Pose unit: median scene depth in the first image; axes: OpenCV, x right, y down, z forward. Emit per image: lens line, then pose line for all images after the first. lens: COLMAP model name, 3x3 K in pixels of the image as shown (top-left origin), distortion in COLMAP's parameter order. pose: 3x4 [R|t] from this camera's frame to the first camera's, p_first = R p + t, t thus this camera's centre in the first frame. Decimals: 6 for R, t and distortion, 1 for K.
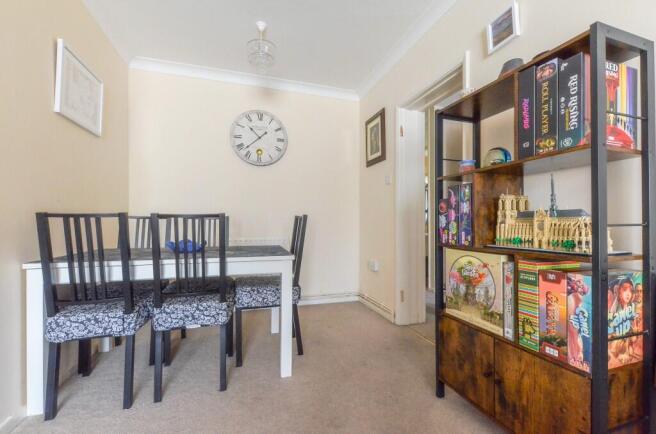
lens RADIAL K [[284.7, 0, 329.6], [0, 284.7, 222.3], [0, 0, 1]] dist [-0.000366, -0.000238]
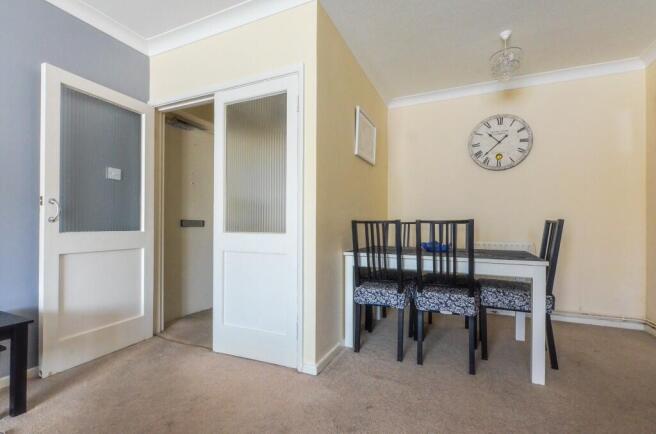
lens RADIAL K [[289.0, 0, 328.4], [0, 289.0, 224.8], [0, 0, 1]] dist [-0.000945, -0.000463]
pose [[0.747362, -0.000373, -0.664417, -0.033458], [-0.002725, 0.999990, -0.003626, -0.002988], [0.664412, 0.004520, 0.747353, -0.246089]]
